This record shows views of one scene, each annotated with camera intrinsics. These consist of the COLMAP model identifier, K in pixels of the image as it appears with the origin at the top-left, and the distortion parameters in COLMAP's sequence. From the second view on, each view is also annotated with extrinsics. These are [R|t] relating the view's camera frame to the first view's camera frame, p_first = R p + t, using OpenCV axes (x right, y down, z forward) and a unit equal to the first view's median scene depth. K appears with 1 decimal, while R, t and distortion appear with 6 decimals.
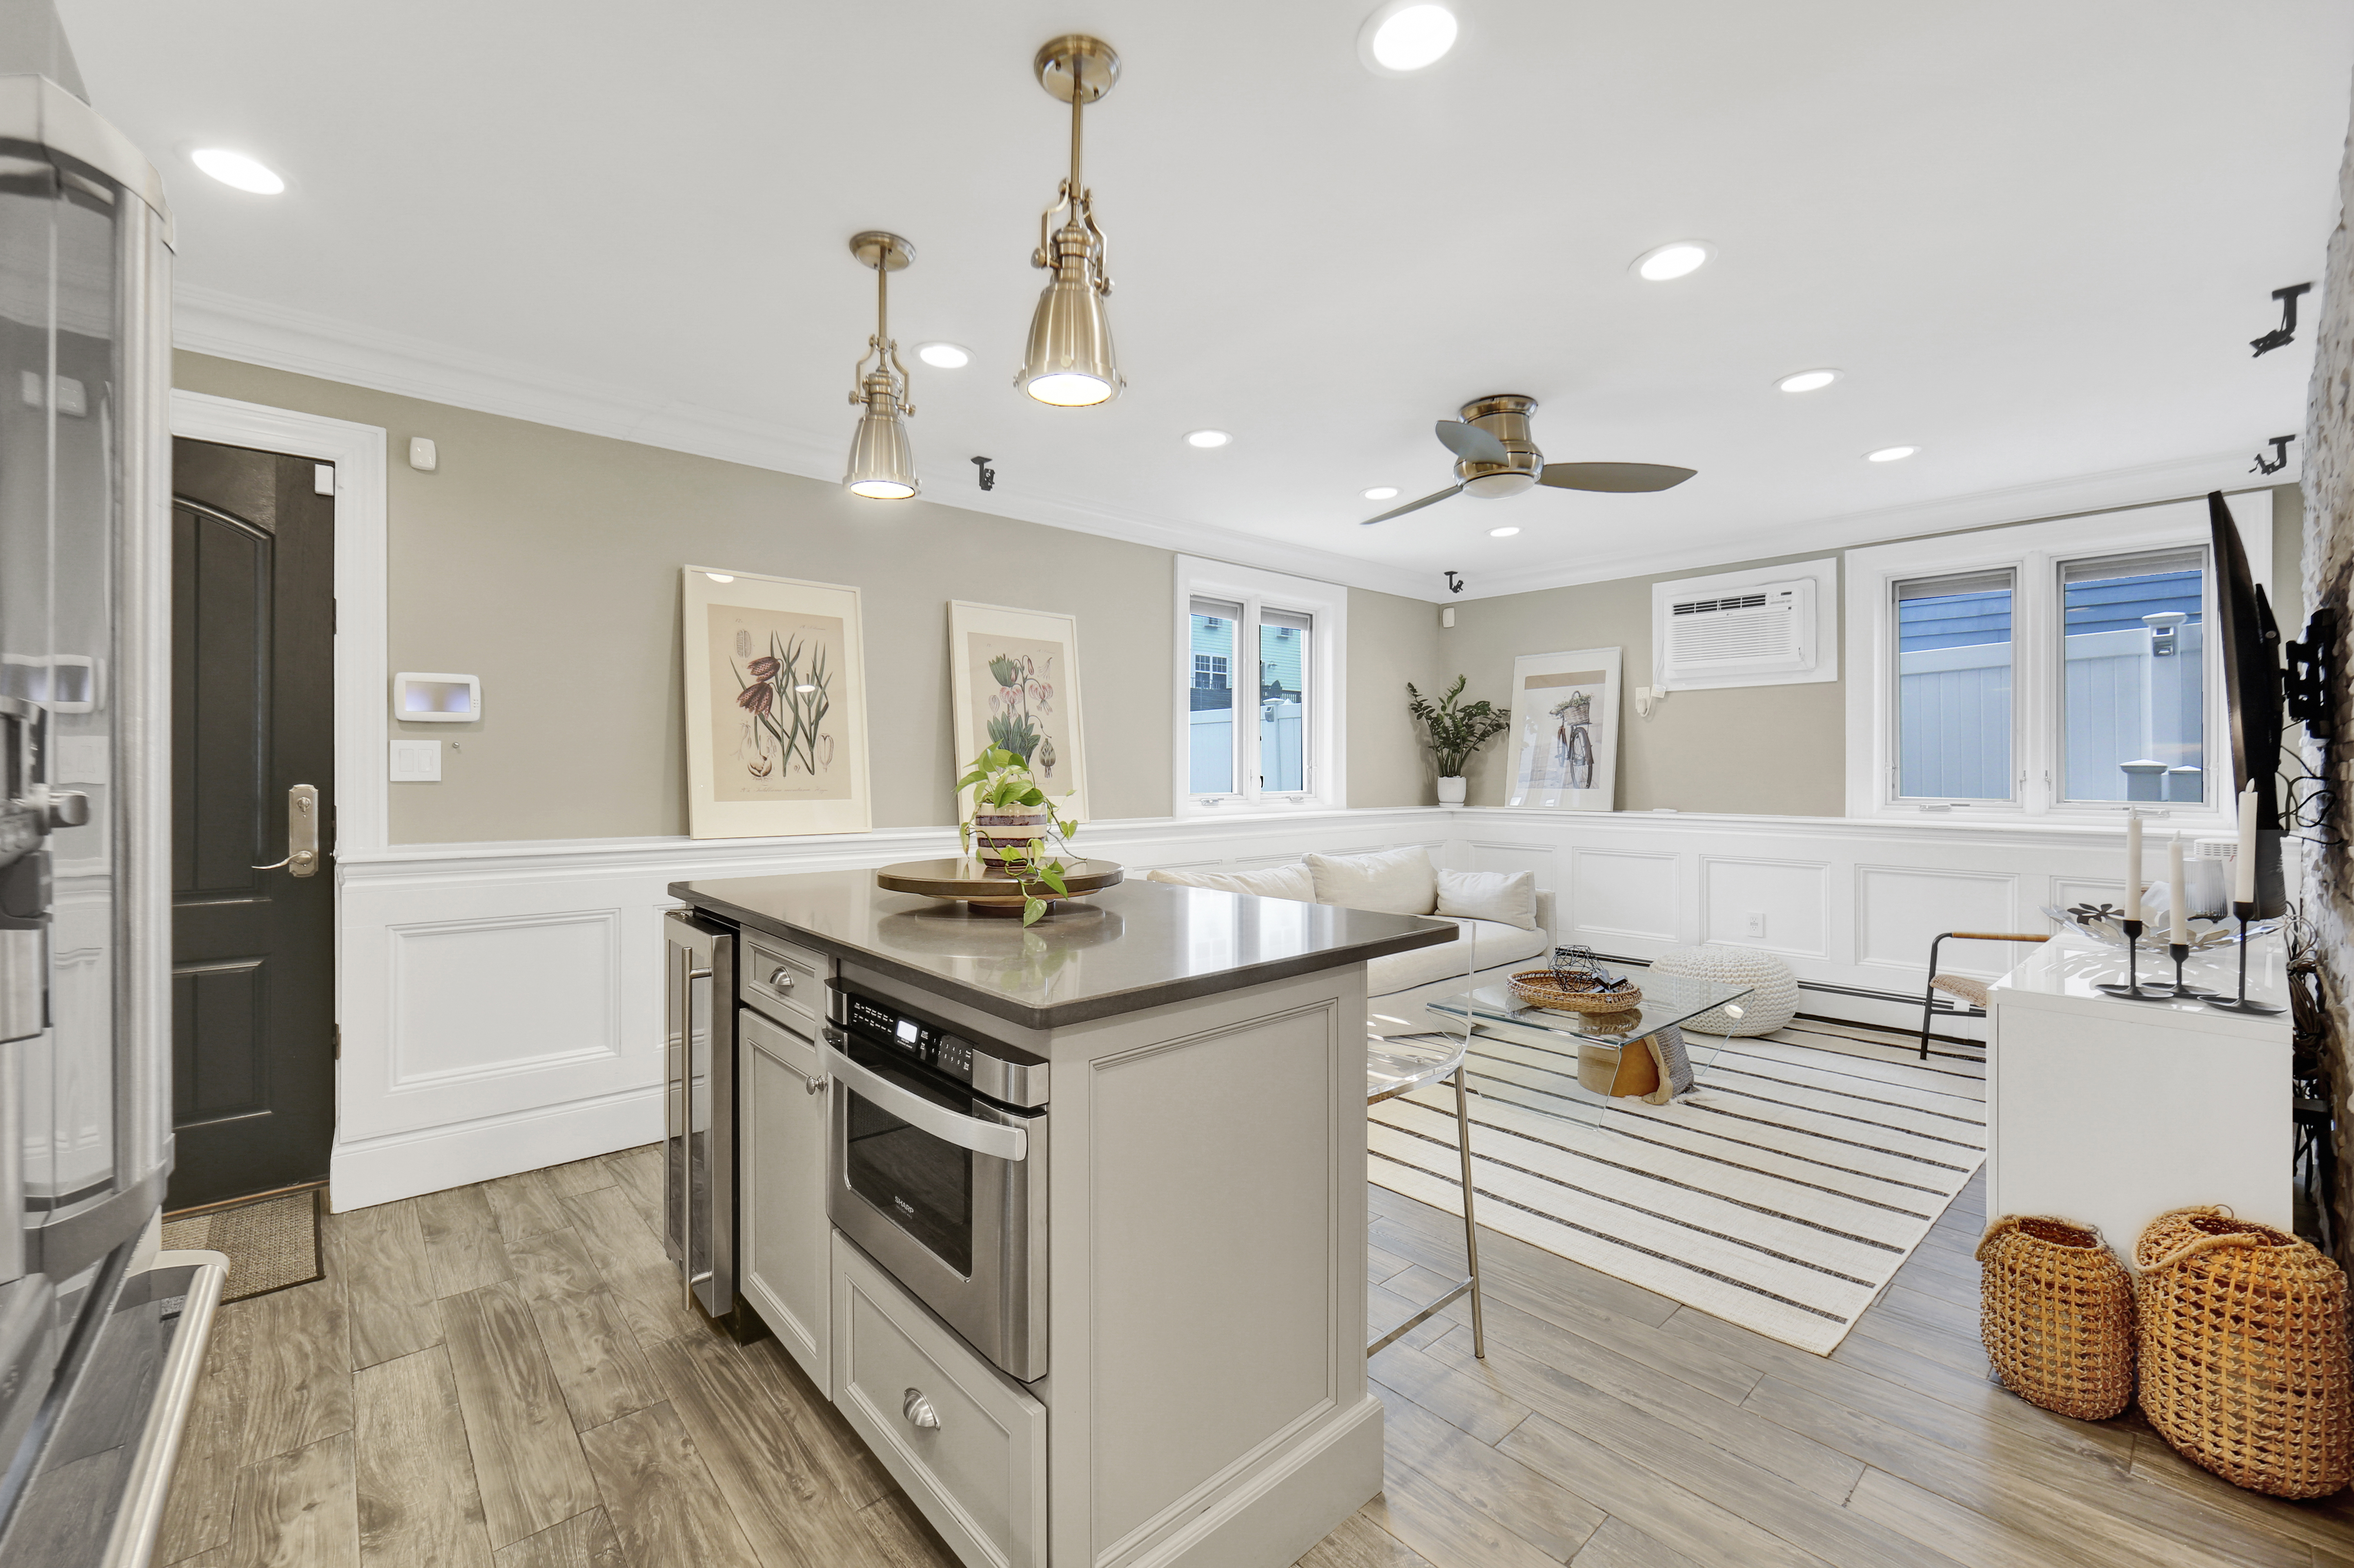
lens RADIAL K [[975.4, 0, 1158.1], [0, 975.4, 770.5], [0, 0, 1]] dist [-0.000767, -0.000001]
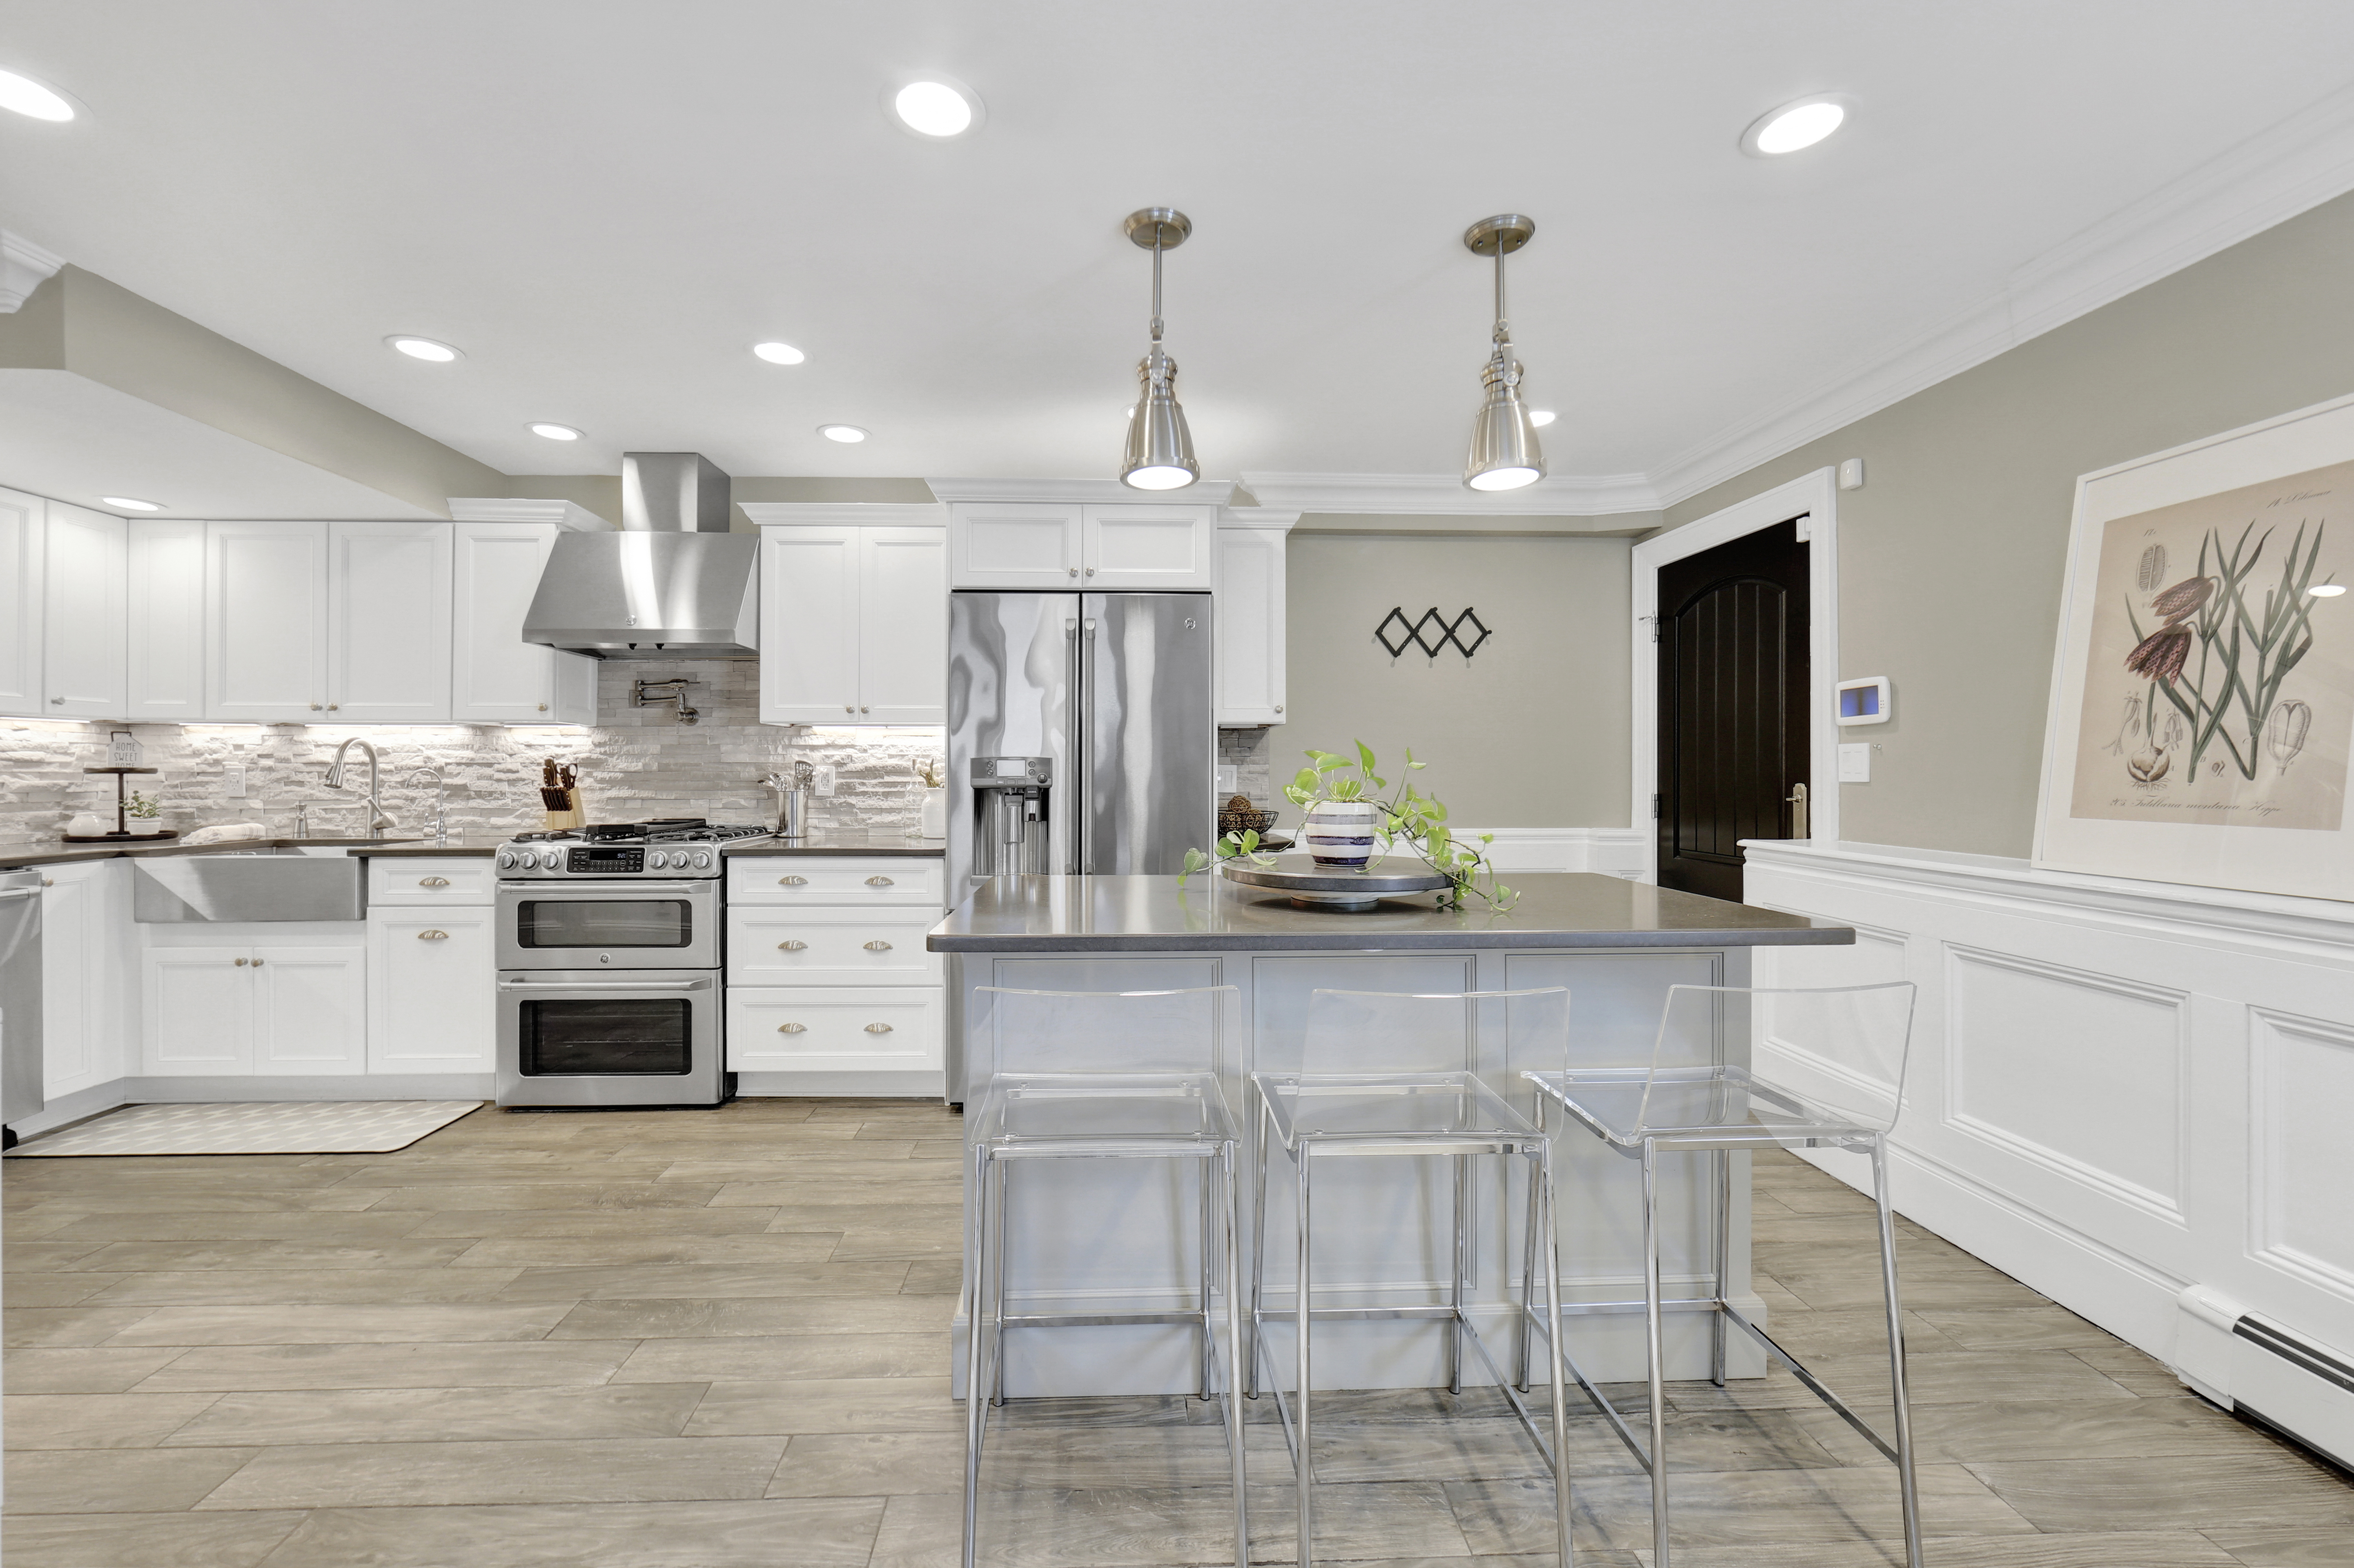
lens RADIAL K [[954.3, 0, 1144.8], [0, 954.3, 772.5], [0, 0, 1]] dist [-0.000998, 0.000144]
pose [[-0.627954, -0.001589, -0.778249, 0.422031], [-0.002132, 0.999998, -0.000321, 0.001778], [0.778248, 0.001458, -0.627956, 0.828195]]
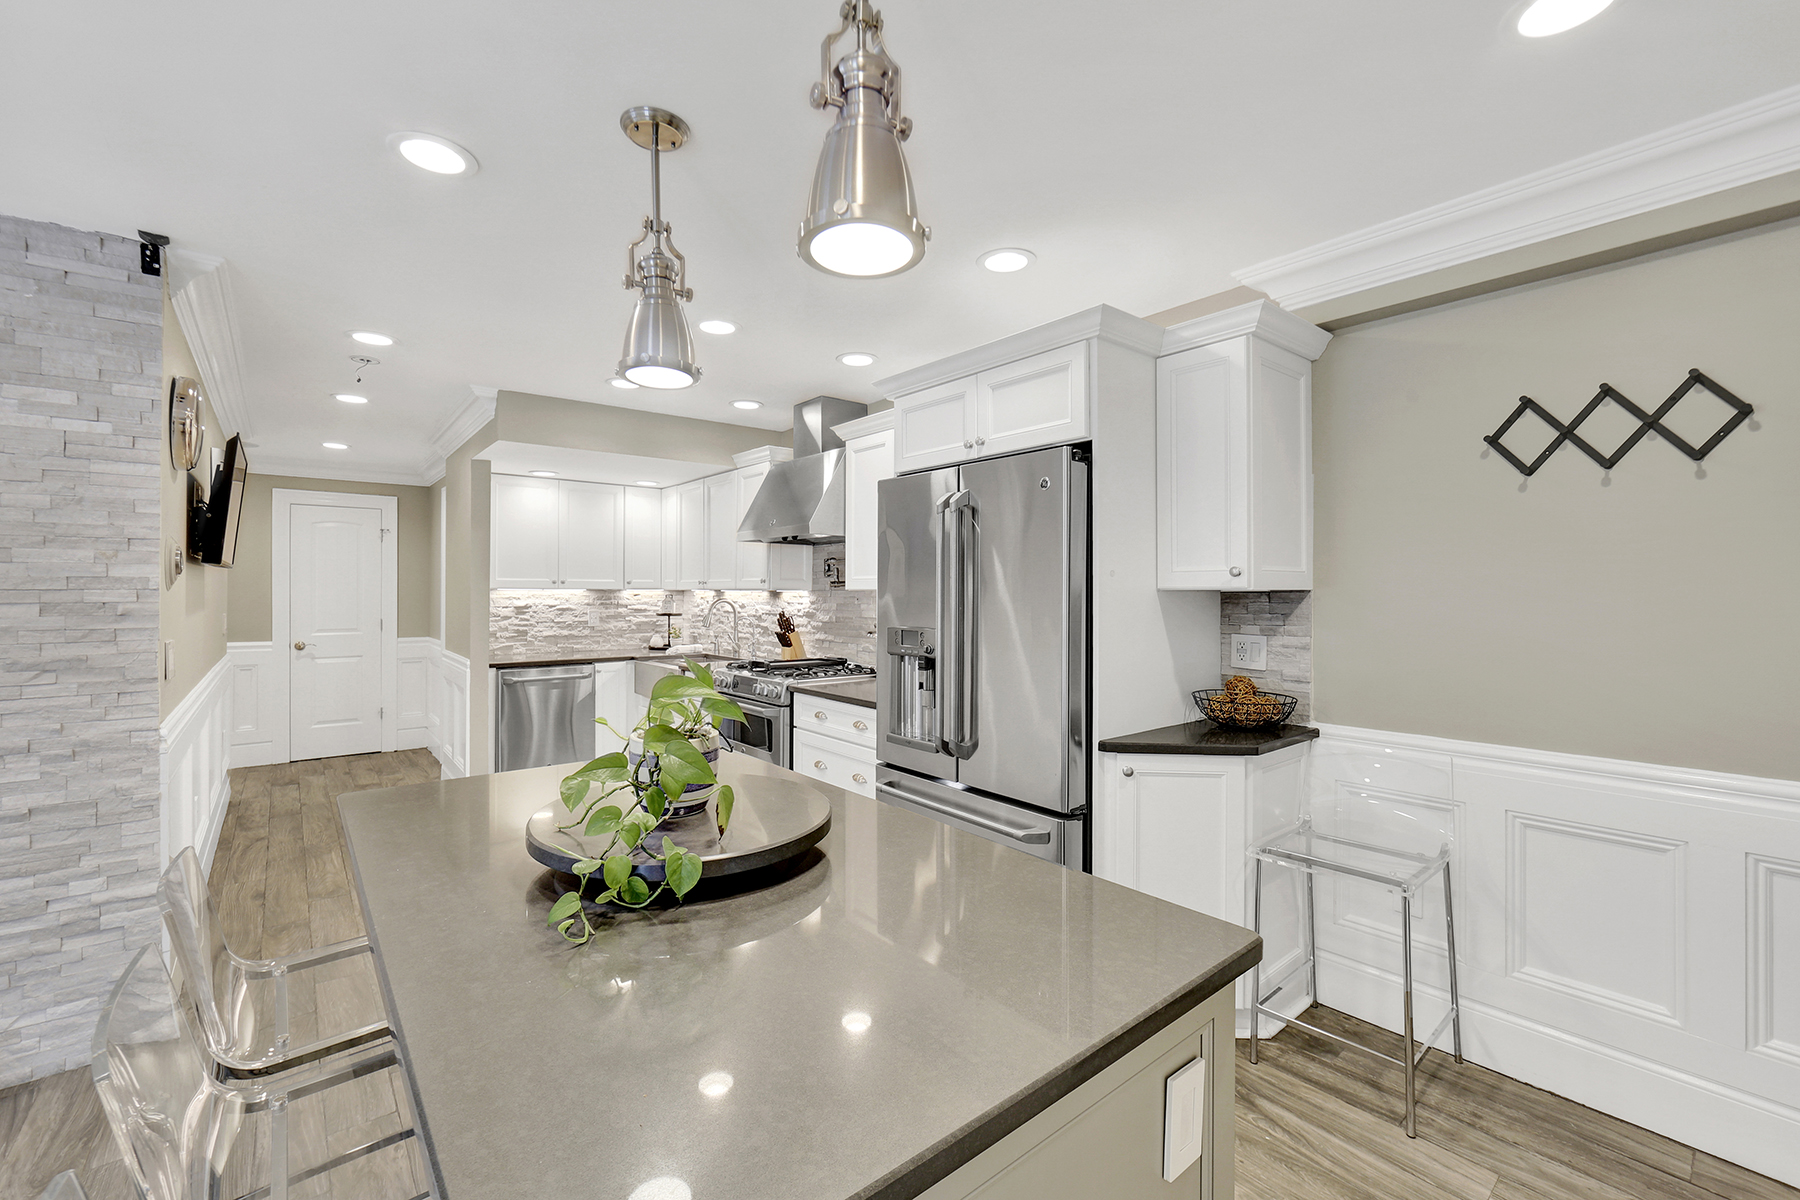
lens RADIAL K [[745.9, 0, 885.5], [0, 745.9, 589.7], [0, 0, 1]] dist [-0.000767, -0.000001]
pose [[-0.999536, -0.003898, 0.030200, -0.196487], [-0.003965, 0.999990, -0.002157, -0.049427], [-0.030191, -0.002276, -0.999542, 0.918707]]
